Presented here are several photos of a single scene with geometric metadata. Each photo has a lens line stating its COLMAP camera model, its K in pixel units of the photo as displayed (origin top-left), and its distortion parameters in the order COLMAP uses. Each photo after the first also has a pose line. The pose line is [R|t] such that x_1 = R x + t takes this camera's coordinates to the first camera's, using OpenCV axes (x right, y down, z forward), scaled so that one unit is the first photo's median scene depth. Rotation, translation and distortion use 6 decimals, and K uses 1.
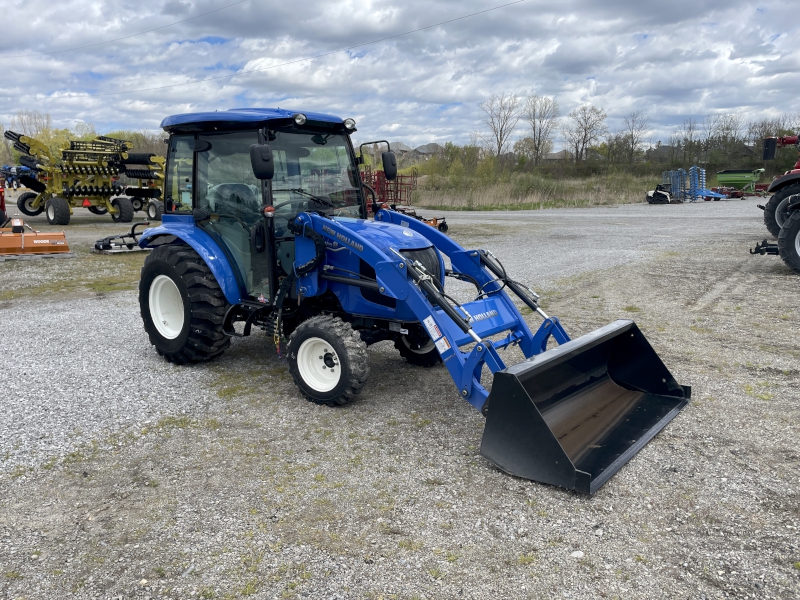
lens RADIAL K [[601.9, 0, 400.0], [0, 601.9, 300.0], [0, 0, 1]] dist [0.084071, -0.108283]
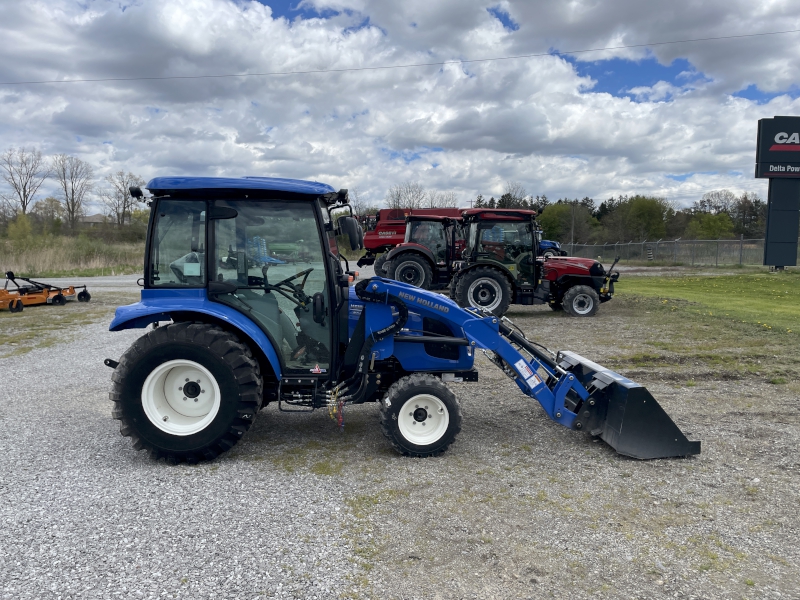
lens RADIAL K [[596.4, 0, 395.4], [0, 596.4, 290.0], [0, 0, 1]] dist [0.101222, -0.133430]
pose [[0.750518, -0.034895, 0.659928, -0.771330], [0.114256, 0.990418, -0.077570, -0.039834], [-0.650898, 0.133619, 0.747314, 0.173821]]
